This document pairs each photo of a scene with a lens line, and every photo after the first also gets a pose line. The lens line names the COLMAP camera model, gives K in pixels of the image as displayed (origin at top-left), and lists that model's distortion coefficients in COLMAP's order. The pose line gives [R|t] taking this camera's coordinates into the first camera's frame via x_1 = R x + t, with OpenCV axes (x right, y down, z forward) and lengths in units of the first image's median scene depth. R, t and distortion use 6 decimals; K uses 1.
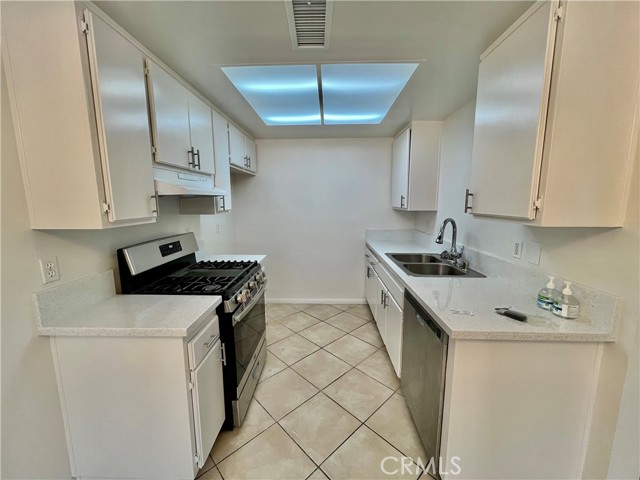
lens RADIAL K [[254.5, 0, 320.2], [0, 254.5, 240.2], [0, 0, 1]] dist [0.000670, 0.000336]
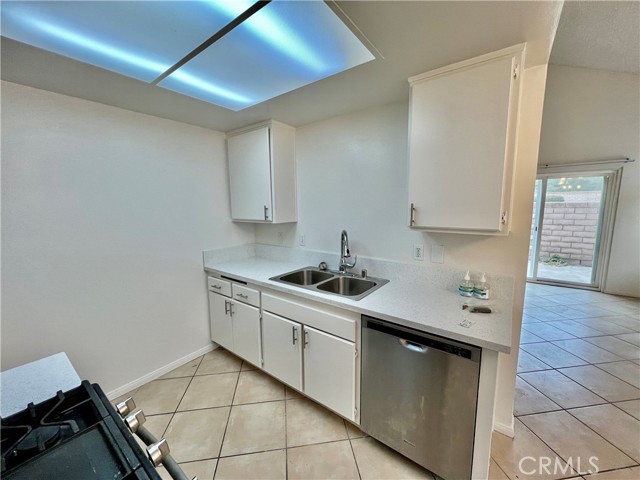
lens RADIAL K [[254.5, 0, 321.9], [0, 254.5, 238.7], [0, 0, 1]] dist [0.000670, 0.000336]
pose [[0.582208, -0.111676, 0.805333, -0.293999], [0.131780, 0.990386, 0.042069, -0.091129], [-0.802289, 0.081634, 0.591328, 0.417470]]
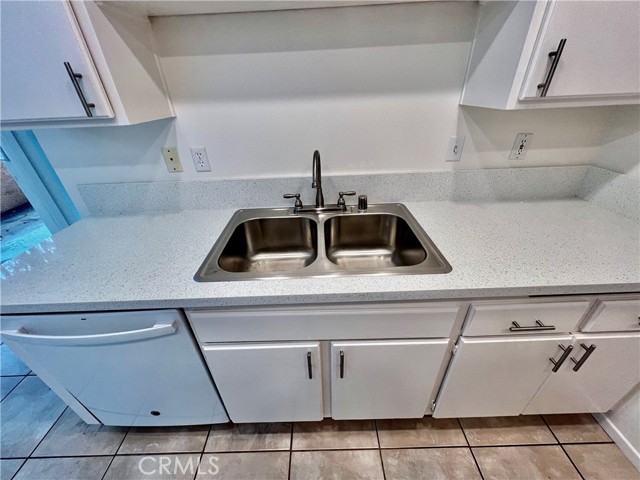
lens RADIAL K [[254.5, 0, 318.6], [0, 254.5, 239.8], [0, 0, 1]] dist [0.000670, 0.000336]
pose [[-0.030804, -0.516828, 0.855535, 0.012711], [0.192785, 0.836797, 0.512450, -0.128064], [-0.980757, 0.180720, 0.073860, 0.884588]]
